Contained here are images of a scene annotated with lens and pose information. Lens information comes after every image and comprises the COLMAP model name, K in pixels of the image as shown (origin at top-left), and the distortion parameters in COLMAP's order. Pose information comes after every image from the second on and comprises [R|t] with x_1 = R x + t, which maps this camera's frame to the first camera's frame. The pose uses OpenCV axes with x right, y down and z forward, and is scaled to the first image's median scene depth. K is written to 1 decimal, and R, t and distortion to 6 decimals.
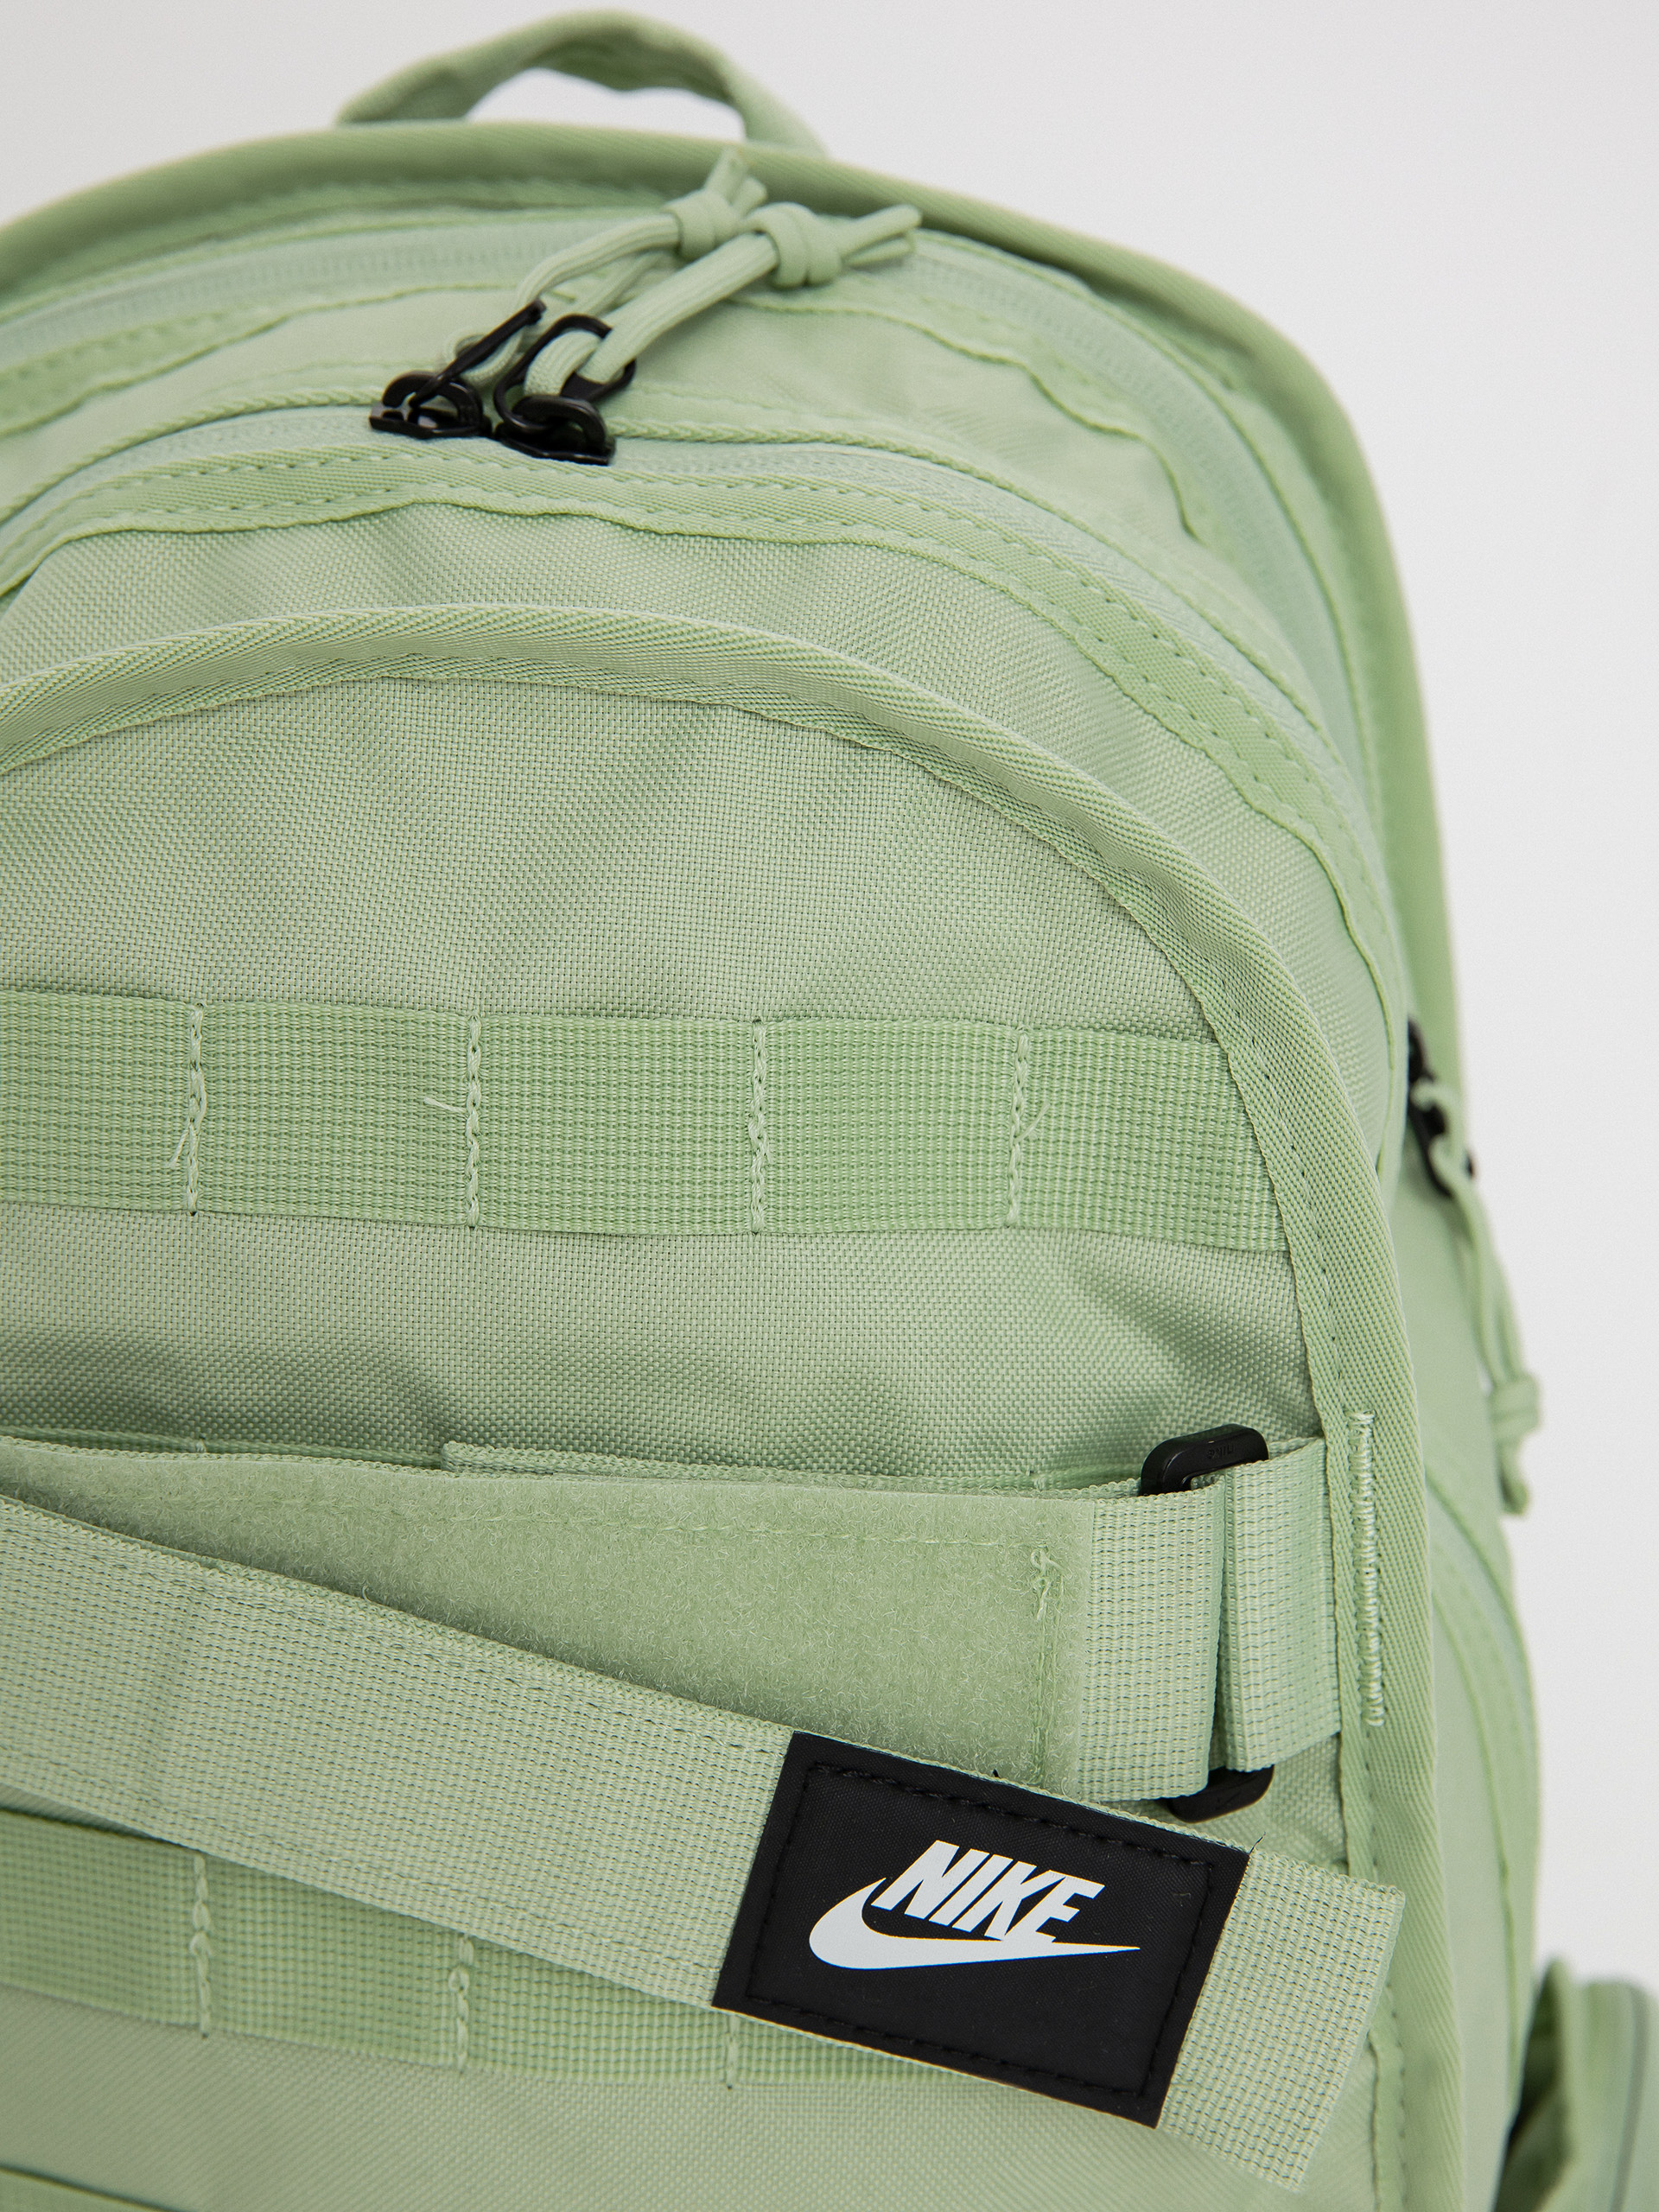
lens RADIAL K [[3276.7, 0, 826.9], [0, 3276.7, 1106.9], [0, 0, 1]] dist [-0.048878, 0.000000]
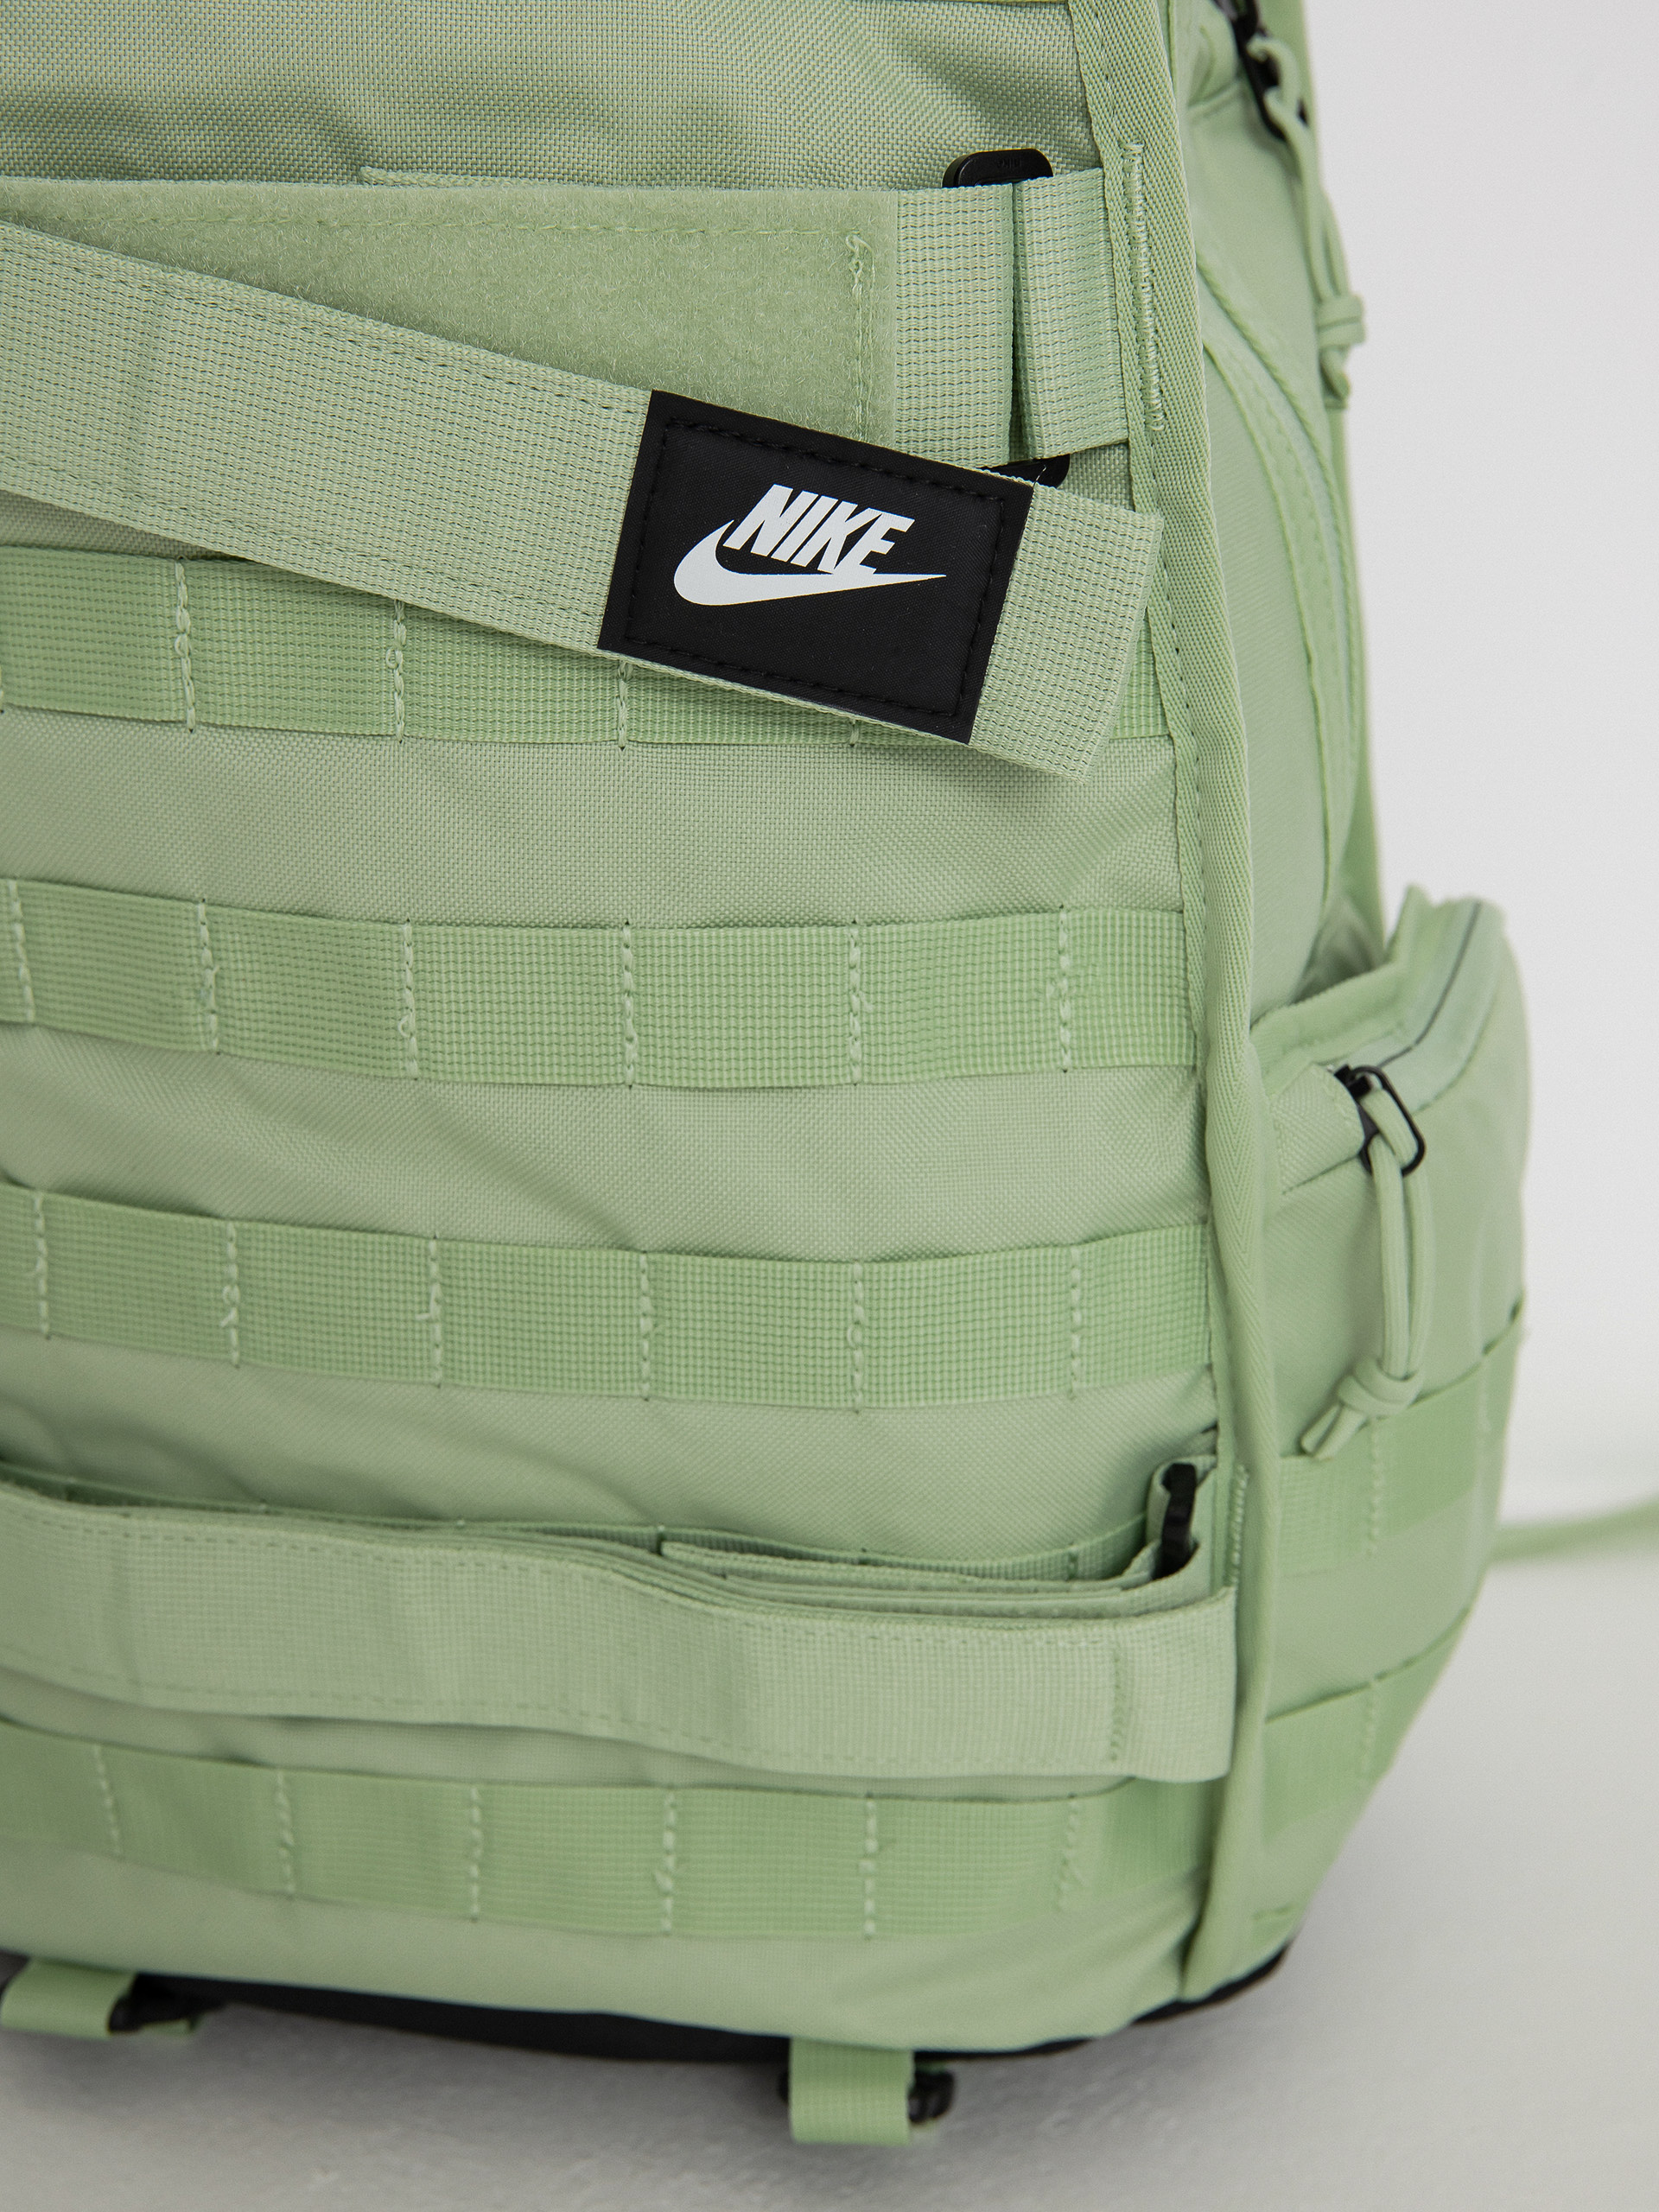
lens RADIAL K [[3249.8, 0, 831.9], [0, 3249.8, 1104.9], [0, 0, 1]] dist [-0.038615, 0.000000]
pose [[0.998958, -0.017714, -0.042060, 0.098938], [0.021558, 0.995454, 0.092777, 0.334155], [0.040225, -0.093587, 0.994798, -0.207998]]
